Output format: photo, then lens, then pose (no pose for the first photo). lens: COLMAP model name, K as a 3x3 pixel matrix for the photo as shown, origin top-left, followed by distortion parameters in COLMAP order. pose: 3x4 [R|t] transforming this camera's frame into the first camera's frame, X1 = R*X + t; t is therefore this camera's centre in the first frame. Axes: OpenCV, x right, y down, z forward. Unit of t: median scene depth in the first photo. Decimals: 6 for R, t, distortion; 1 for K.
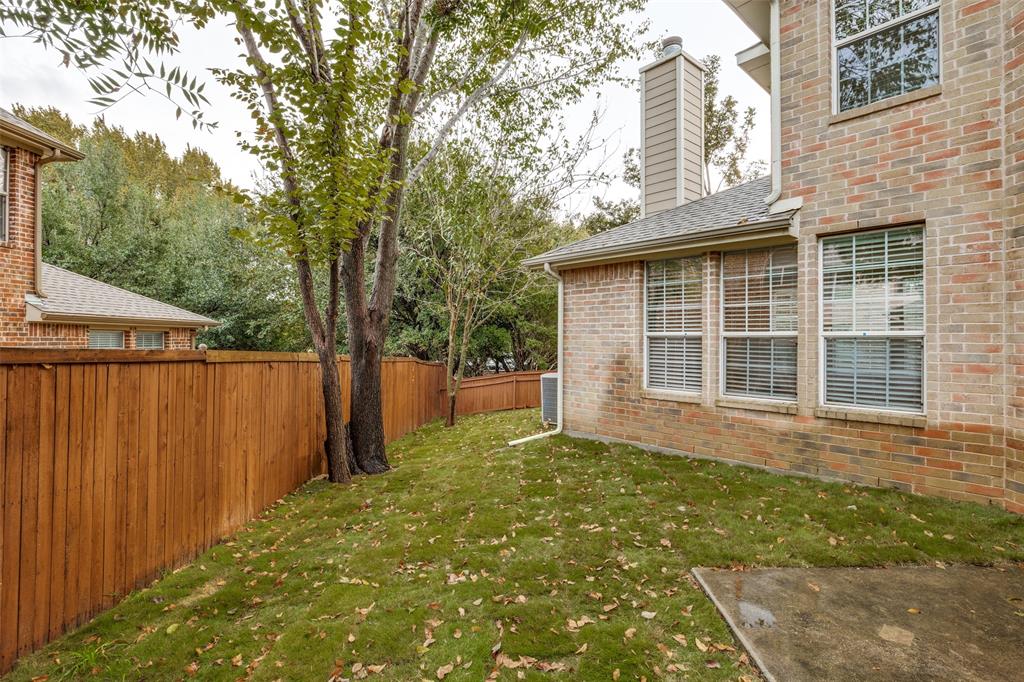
lens RADIAL K [[477.9, 0, 510.9], [0, 477.9, 340.8], [0, 0, 1]] dist [-0.015488, 0.000270]
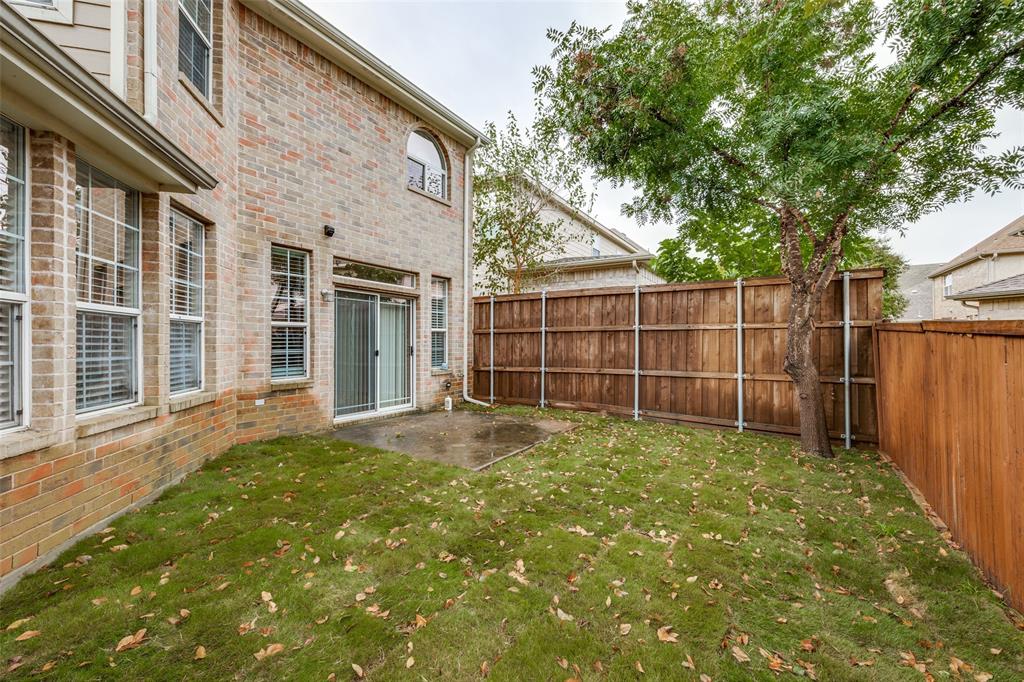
lens RADIAL K [[477.9, 0, 510.0], [0, 477.9, 340.5], [0, 0, 1]] dist [-0.015488, 0.000270]
pose [[-0.887969, 0.004901, 0.459877, -0.242678], [0.003078, 0.999984, -0.004713, 0.032362], [-0.459892, -0.002770, -0.887970, 1.272385]]
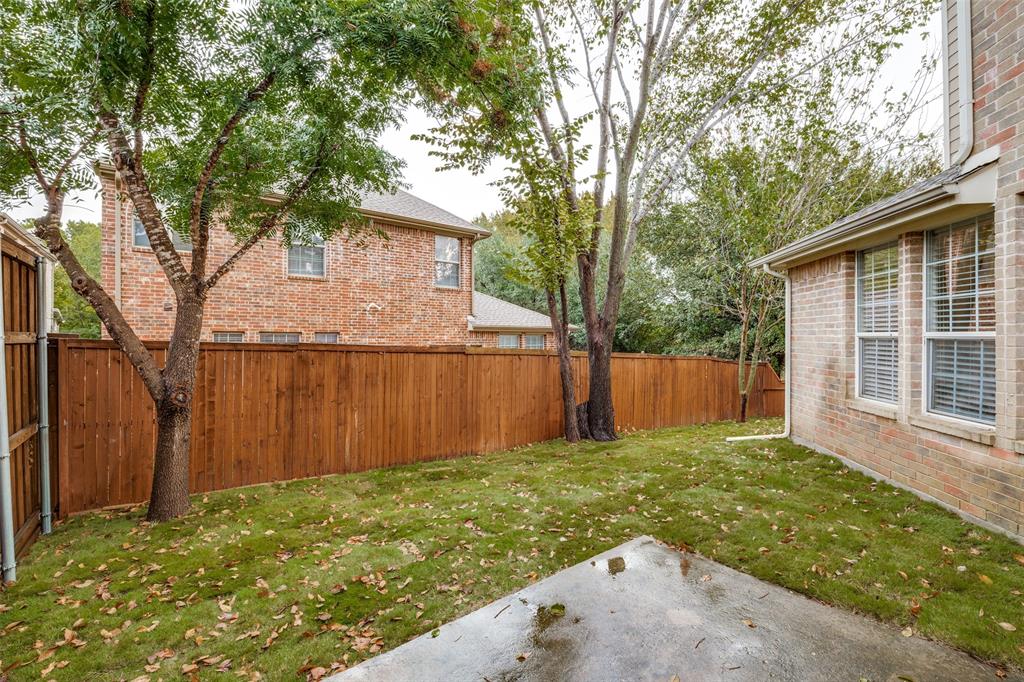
lens RADIAL K [[427.1, 0, 510.8], [0, 427.1, 339.6], [0, 0, 1]] dist [-0.015322, -0.000406]
pose [[0.665874, -0.000578, -0.746064, 0.523384], [-0.000240, 0.999999, -0.000988, -0.005468], [0.746065, 0.000837, 0.665873, 0.021865]]
